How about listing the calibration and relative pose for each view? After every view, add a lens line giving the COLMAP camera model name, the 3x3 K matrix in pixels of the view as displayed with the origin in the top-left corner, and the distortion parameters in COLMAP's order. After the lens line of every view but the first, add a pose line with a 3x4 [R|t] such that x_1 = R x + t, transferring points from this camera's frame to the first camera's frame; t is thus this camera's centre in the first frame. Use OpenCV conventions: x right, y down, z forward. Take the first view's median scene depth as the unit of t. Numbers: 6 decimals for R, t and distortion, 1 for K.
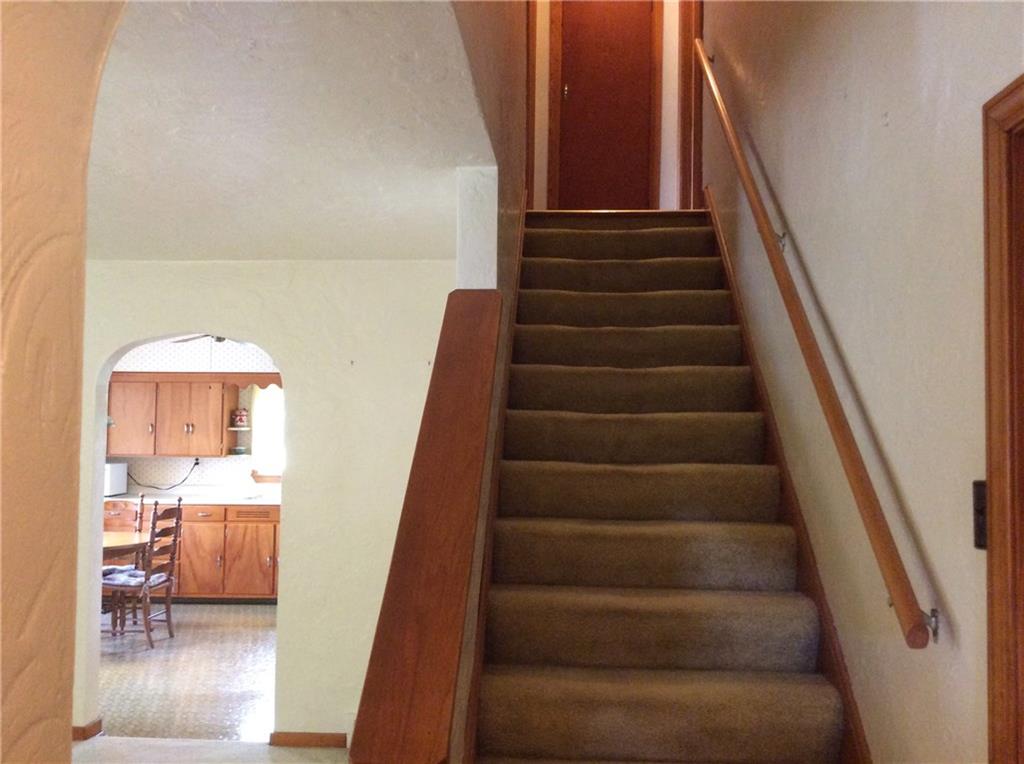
lens RADIAL K [[952.7, 0, 515.1], [0, 952.7, 387.2], [0, 0, 1]] dist [0.150997, -0.279996]
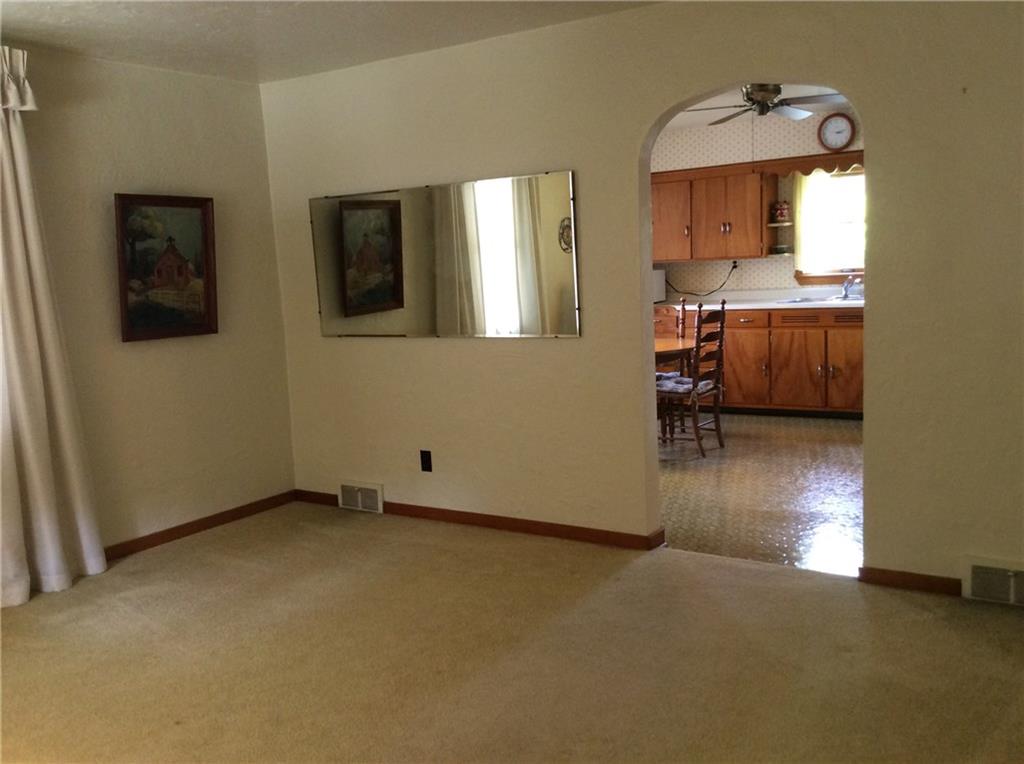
lens RADIAL K [[952.7, 0, 515.1], [0, 952.7, 387.2], [0, 0, 1]] dist [0.150997, -0.279996]
pose [[0.865019, 0.015079, -0.501512, -0.055104], [0.079181, 0.982920, 0.166126, 0.026298], [0.495451, -0.183413, 0.849051, 0.106249]]
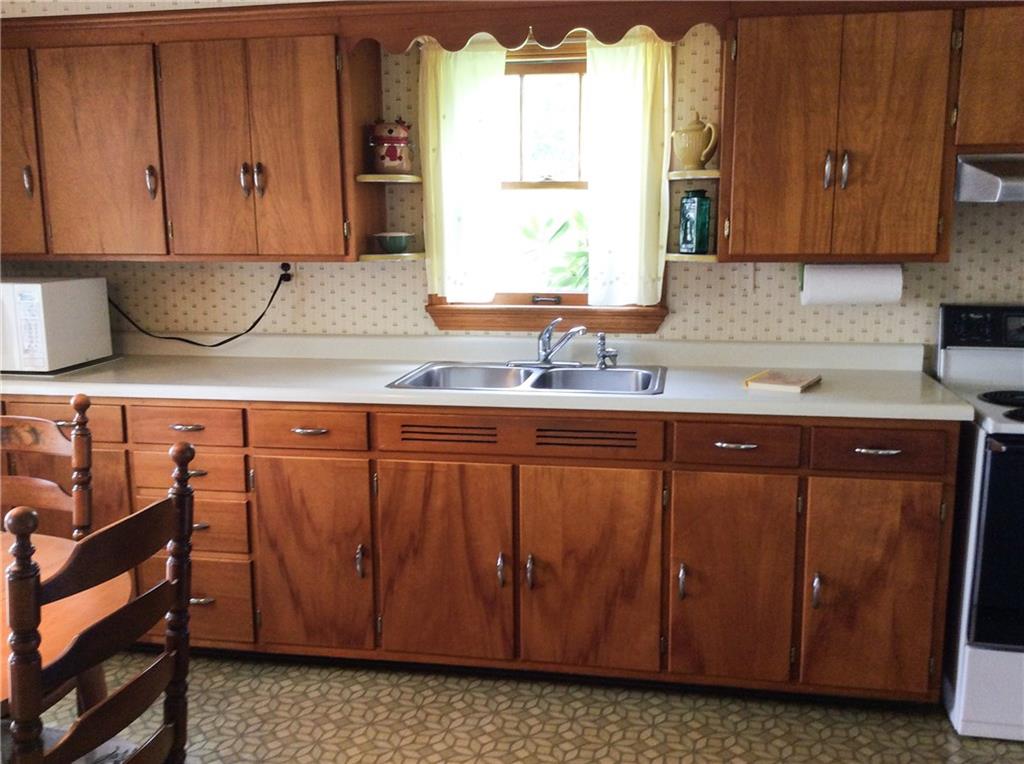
lens RADIAL K [[952.7, 0, 515.1], [0, 952.7, 387.2], [0, 0, 1]] dist [0.150997, -0.279996]
pose [[0.992026, 0.003245, -0.125995, -0.220582], [0.023687, 0.977056, 0.211664, 0.049808], [0.123791, -0.212960, 0.969187, 0.728825]]
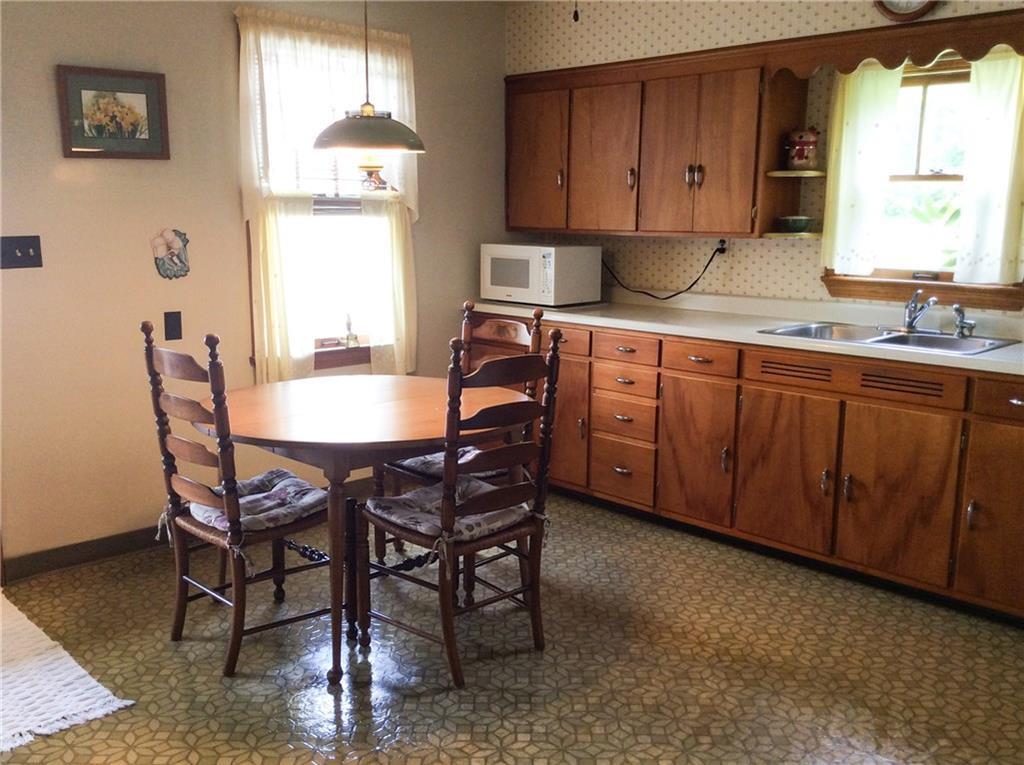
lens RADIAL K [[952.7, 0, 515.1], [0, 952.7, 387.7], [0, 0, 1]] dist [0.150997, -0.279996]
pose [[0.744648, 0.119354, -0.656700, -0.084724], [0.025195, 0.978154, 0.206348, 0.049644], [0.666982, -0.170202, 0.725373, 0.637188]]
